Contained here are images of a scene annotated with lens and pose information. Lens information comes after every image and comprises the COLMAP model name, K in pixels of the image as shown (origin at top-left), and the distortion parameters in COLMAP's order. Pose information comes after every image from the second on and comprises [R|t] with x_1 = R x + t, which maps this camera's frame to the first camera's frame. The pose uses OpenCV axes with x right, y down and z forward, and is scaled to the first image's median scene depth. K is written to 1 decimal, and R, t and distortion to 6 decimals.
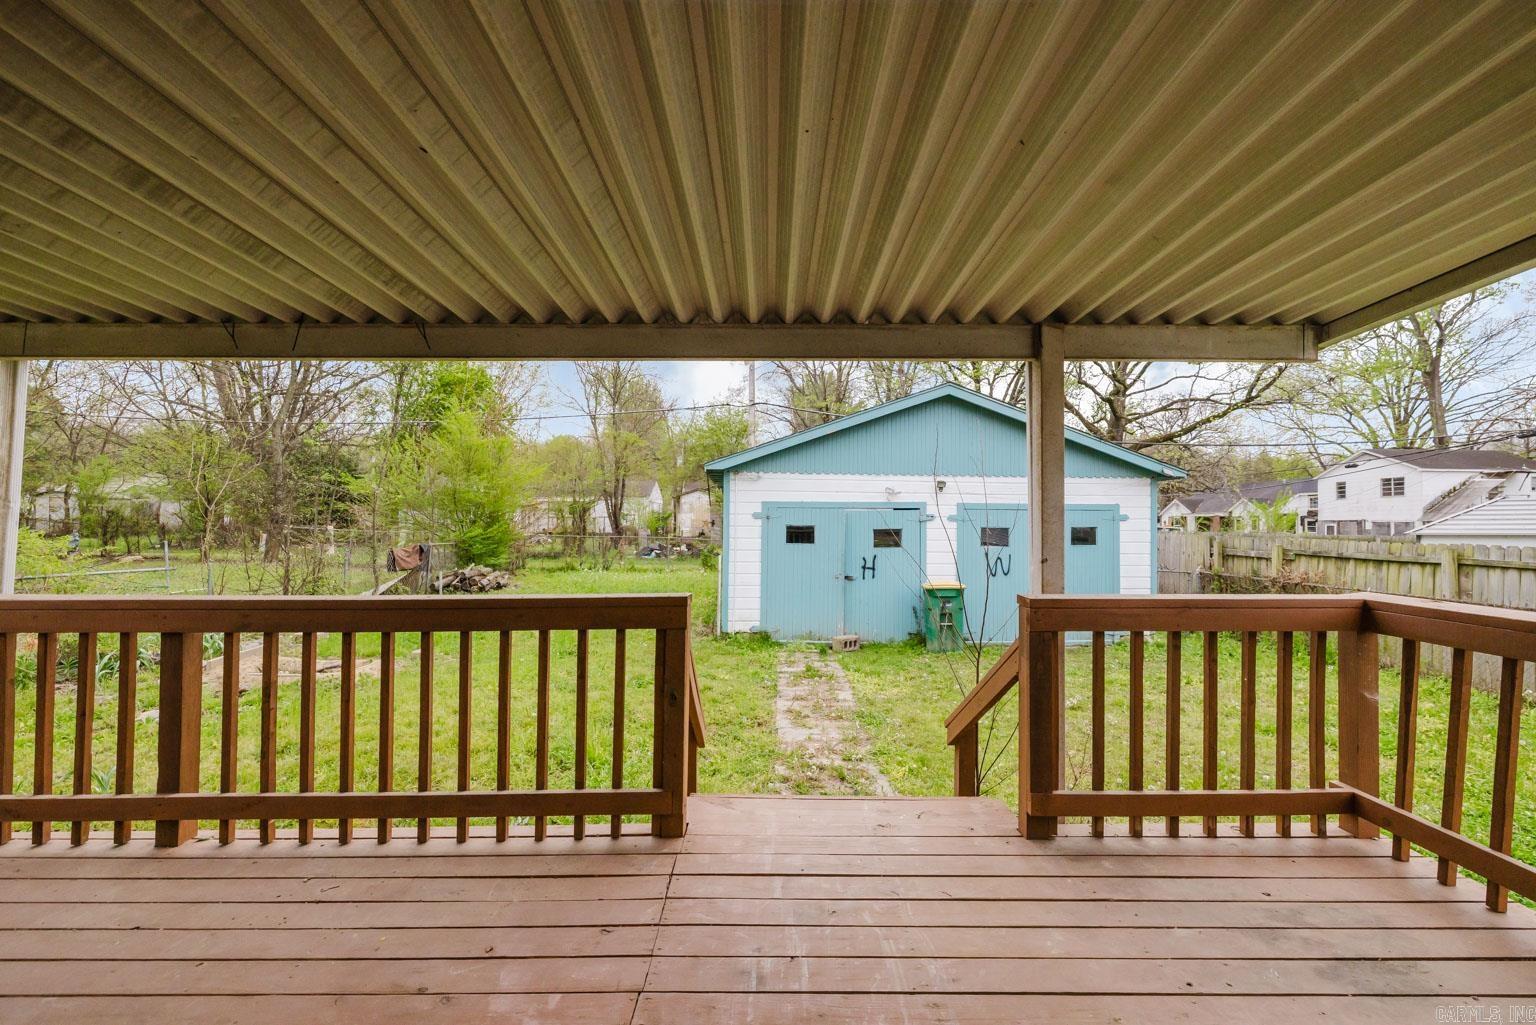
lens RADIAL K [[653.8, 0, 777.3], [0, 653.8, 513.0], [0, 0, 1]] dist [0.001219, 0.000070]
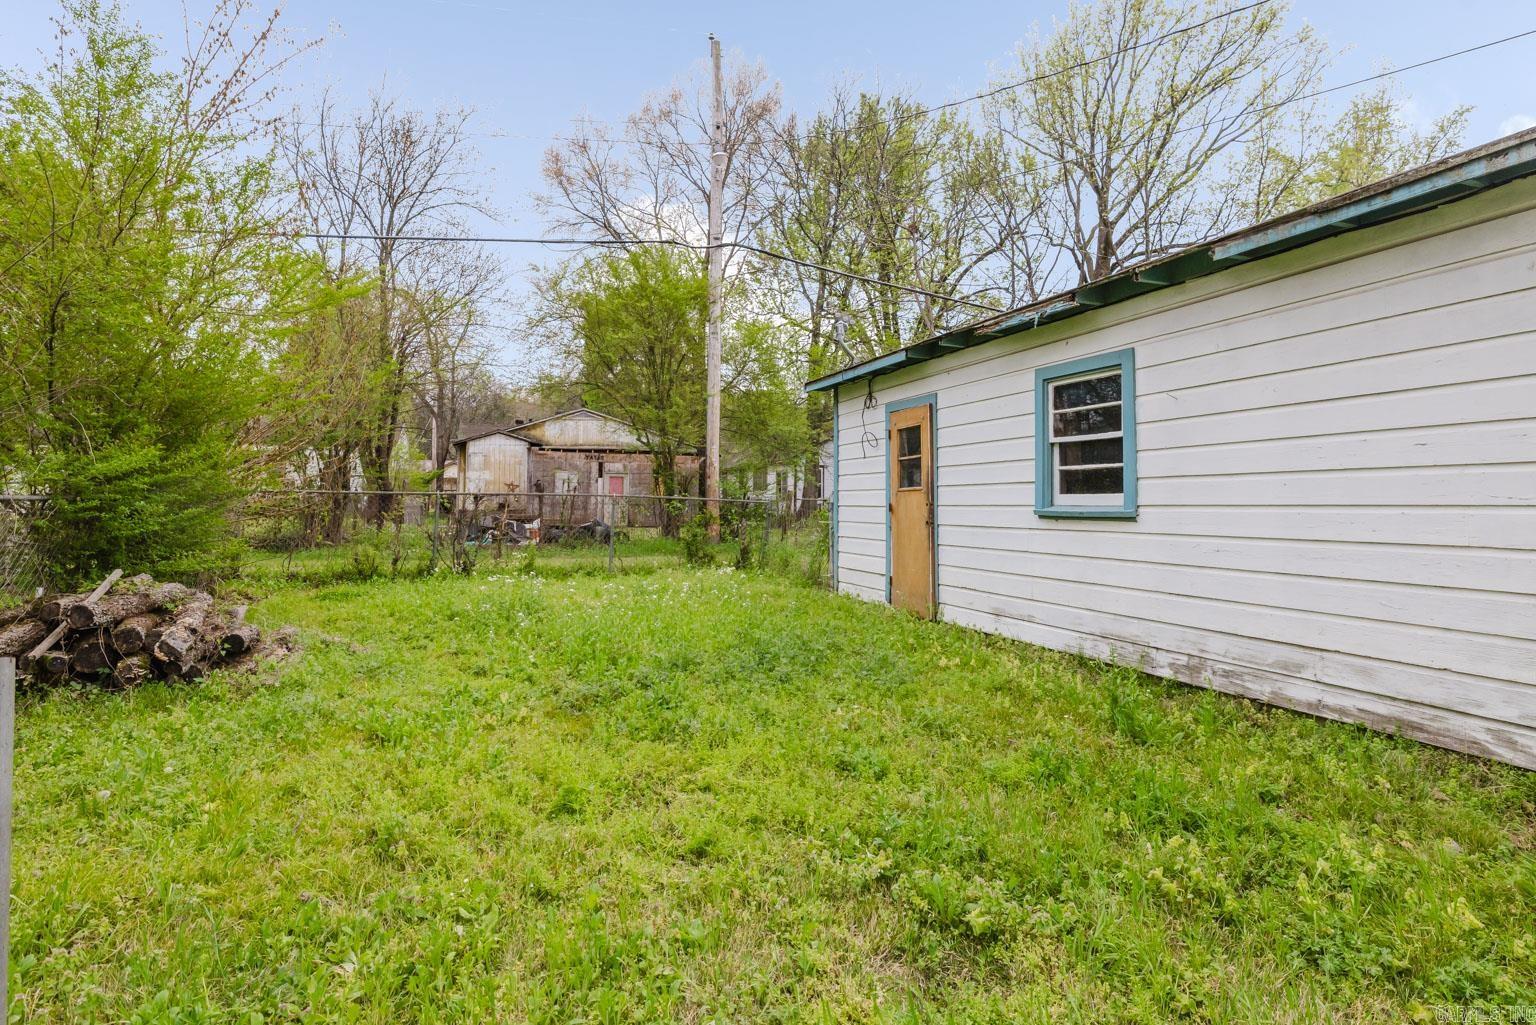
lens RADIAL K [[811.2, 0, 764.8], [0, 811.2, 439.3], [0, 0, 1]] dist [0.002744, 0.000426]
pose [[0.954497, 0.015427, 0.297822, -0.488842], [0.001966, 0.998314, -0.058011, 0.067272], [-0.298215, 0.055956, 0.952857, 0.934885]]
